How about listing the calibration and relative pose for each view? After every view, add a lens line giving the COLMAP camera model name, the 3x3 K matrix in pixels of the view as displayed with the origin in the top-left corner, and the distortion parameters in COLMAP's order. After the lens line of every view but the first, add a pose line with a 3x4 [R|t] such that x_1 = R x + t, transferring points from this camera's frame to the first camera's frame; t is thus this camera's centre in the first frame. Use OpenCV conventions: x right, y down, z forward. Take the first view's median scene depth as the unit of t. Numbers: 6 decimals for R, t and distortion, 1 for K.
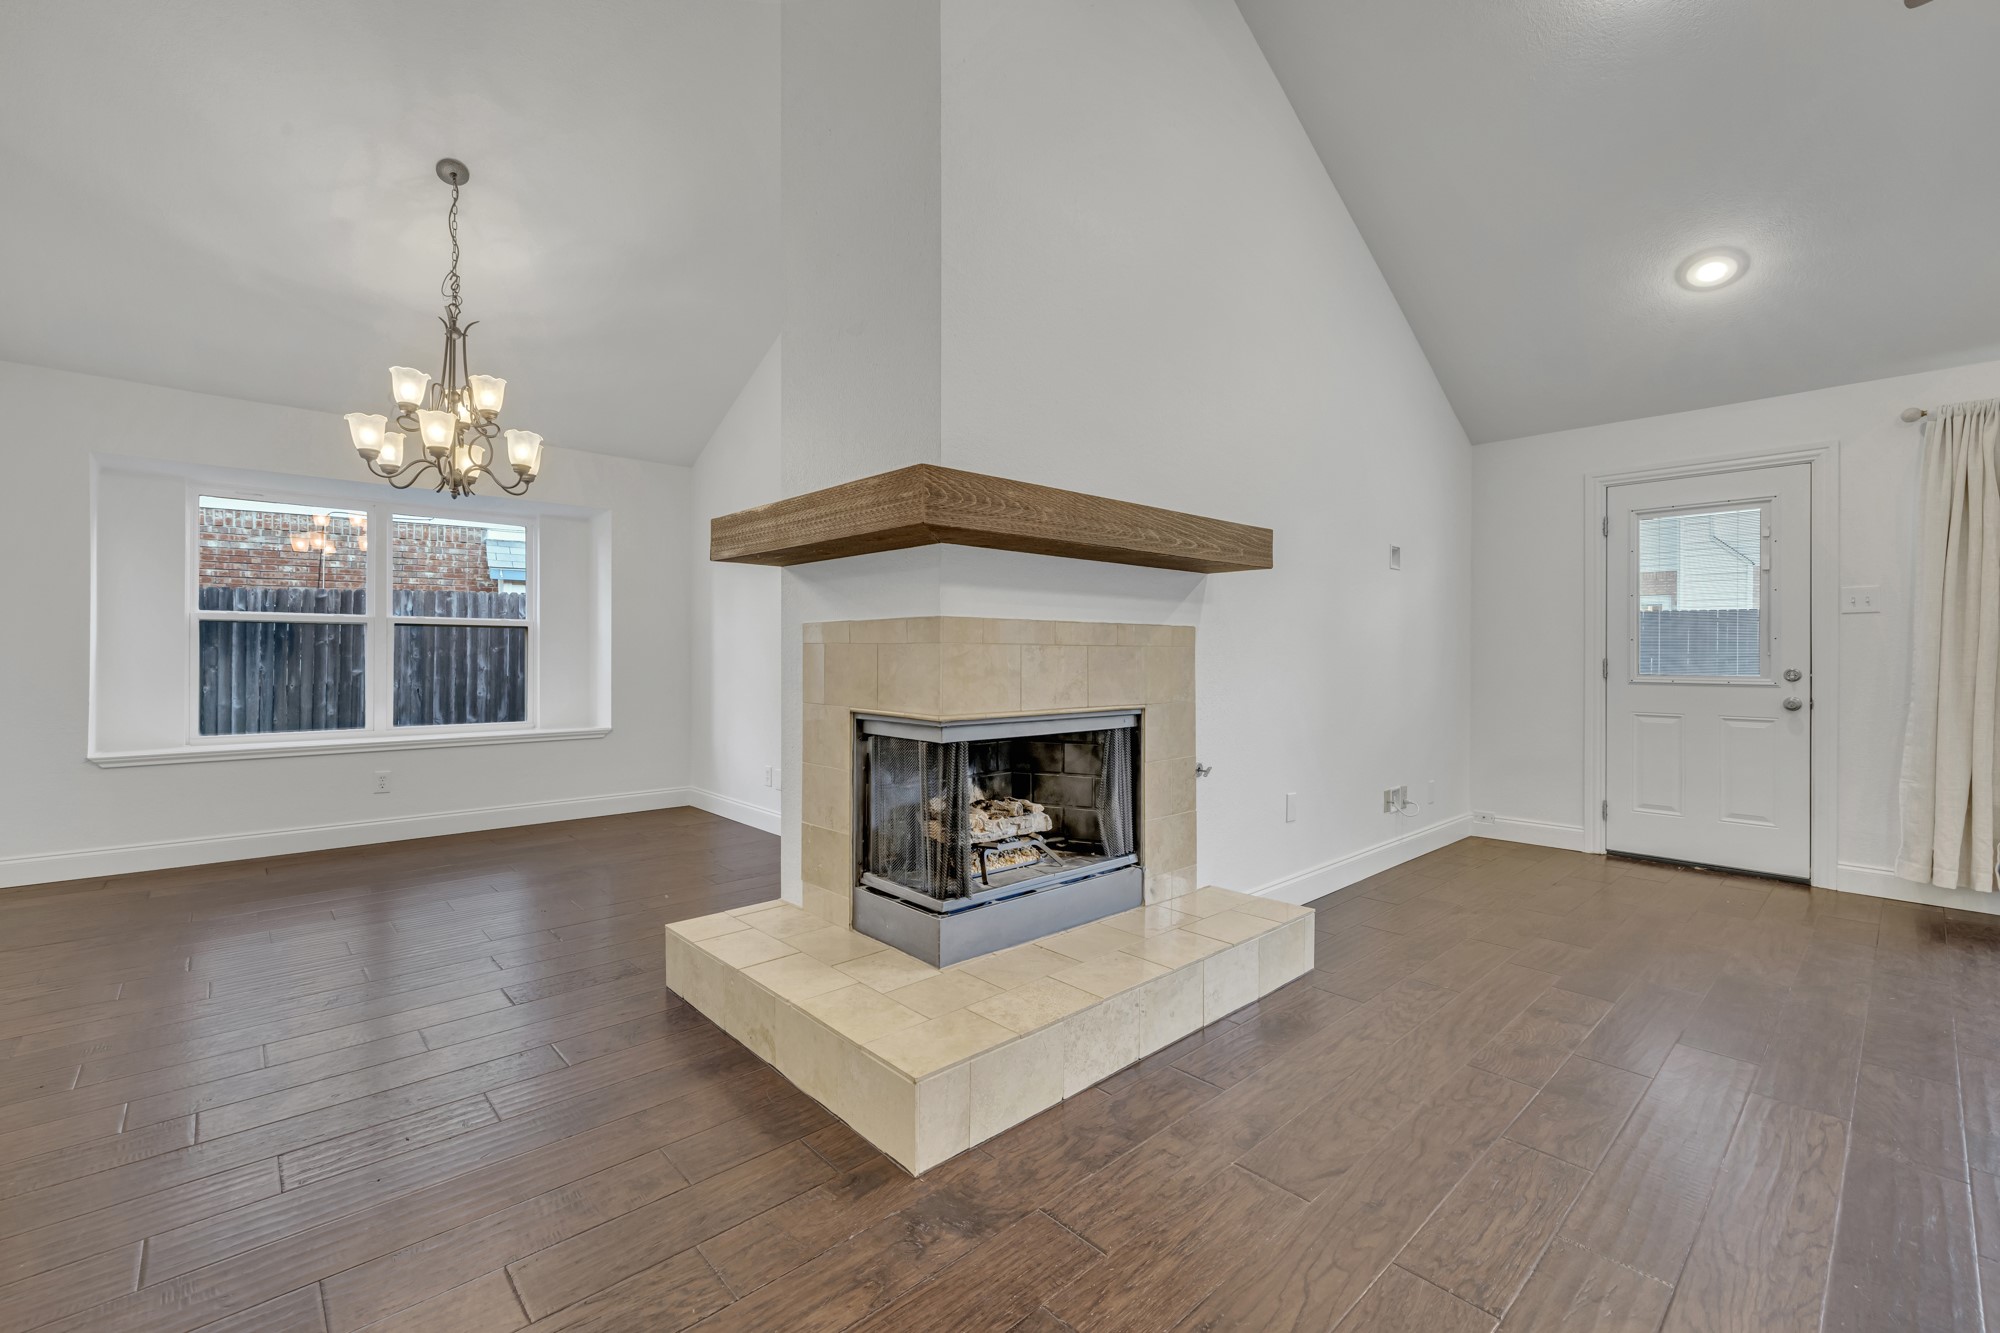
lens RADIAL K [[844.8, 0, 983.8], [0, 844.8, 657.1], [0, 0, 1]] dist [0.002500, 0.000484]
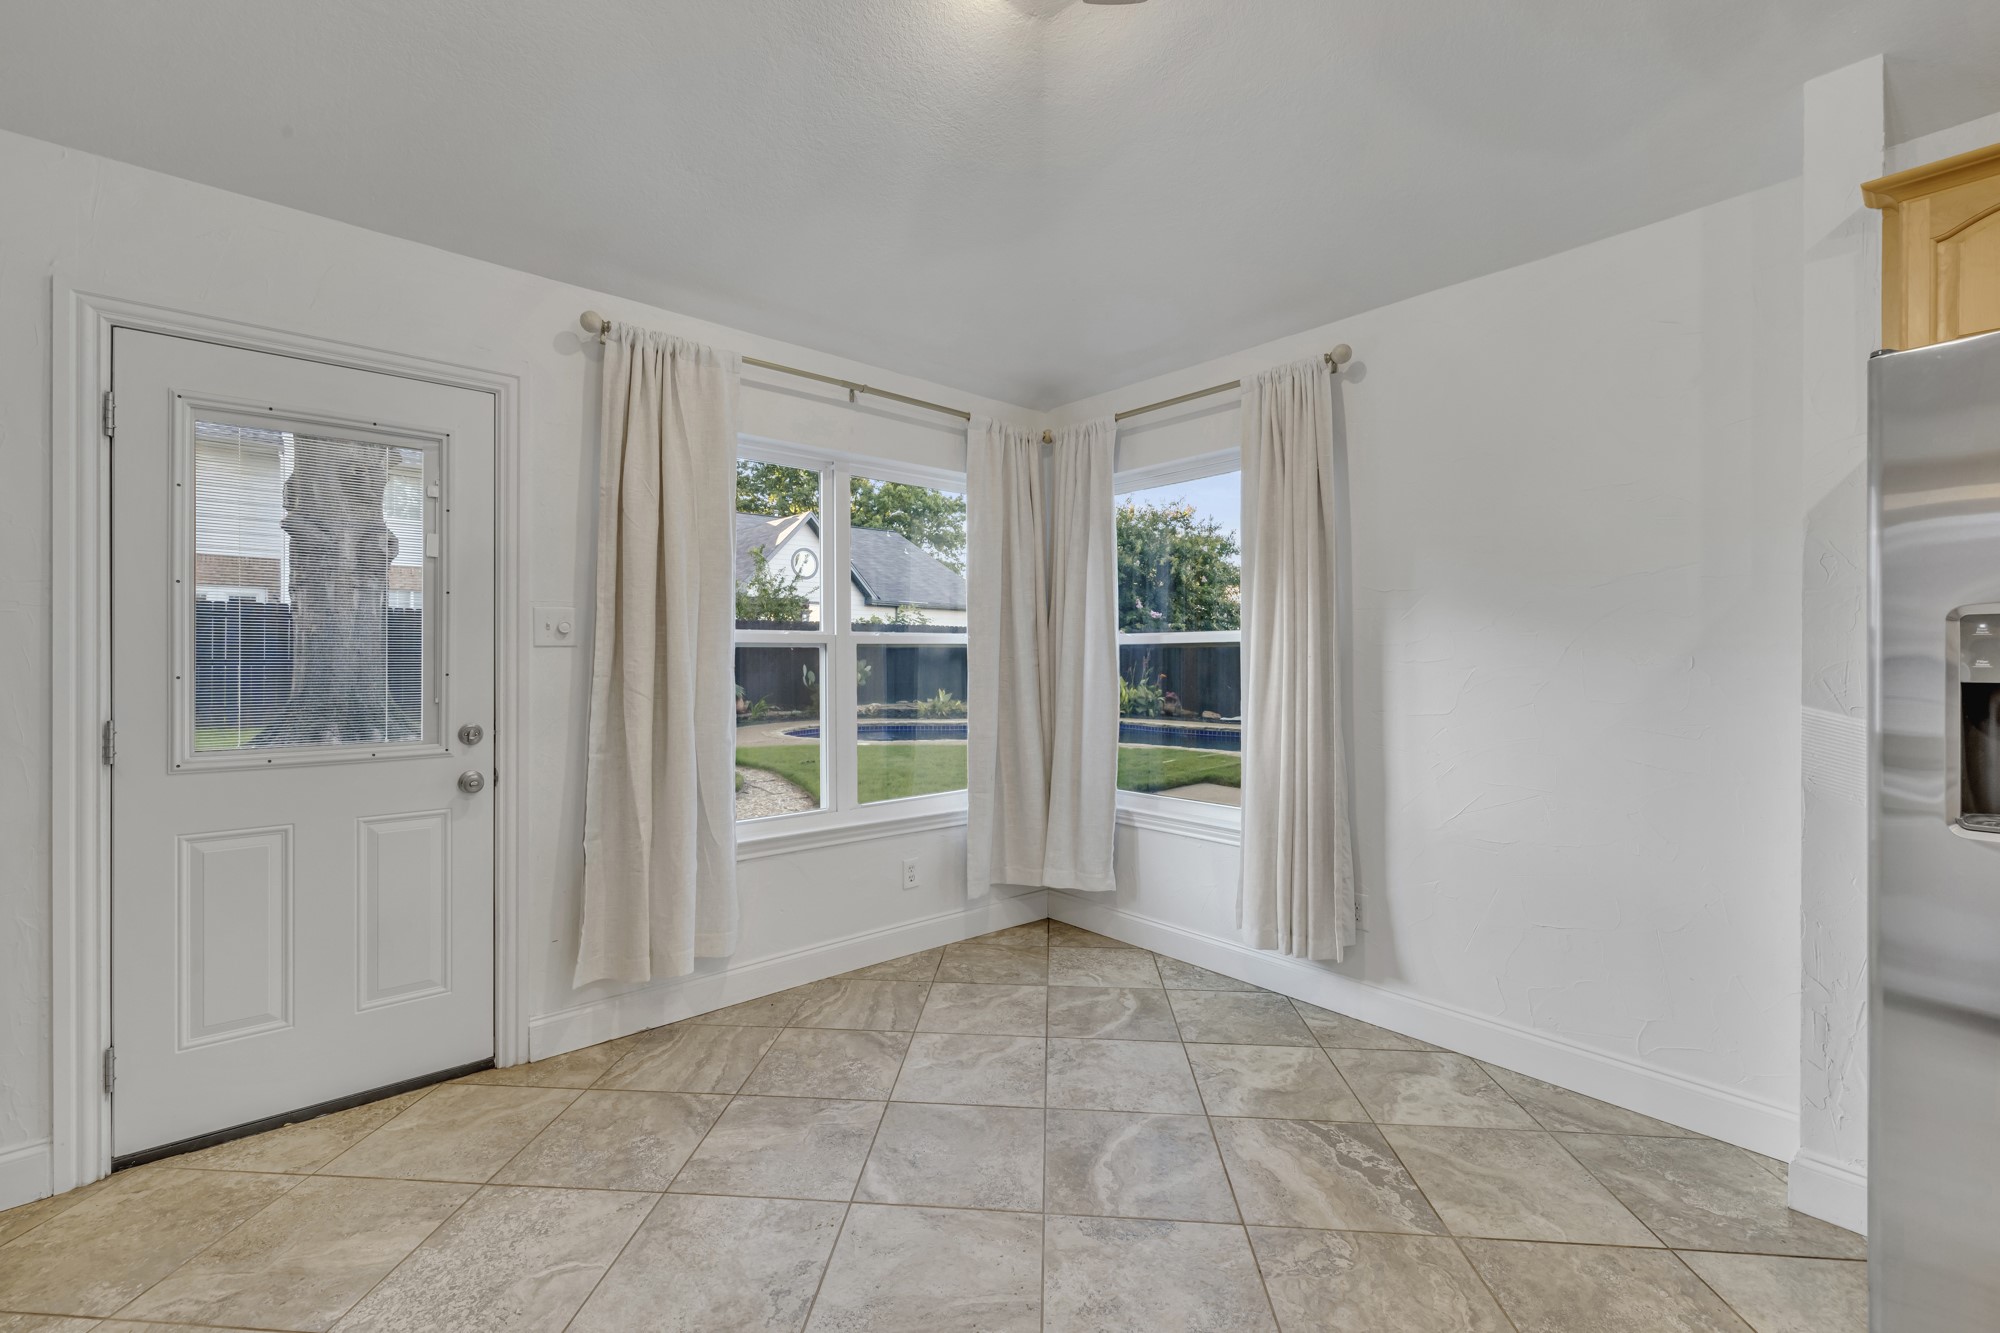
lens RADIAL K [[844.8, 0, 987.1], [0, 844.8, 651.9], [0, 0, 1]] dist [0.002500, 0.000484]
pose [[0.037662, -0.006165, 0.999272, 0.398514], [0.004919, 0.999970, 0.005984, -0.043314], [-0.999278, 0.004690, 0.037691, 0.668262]]
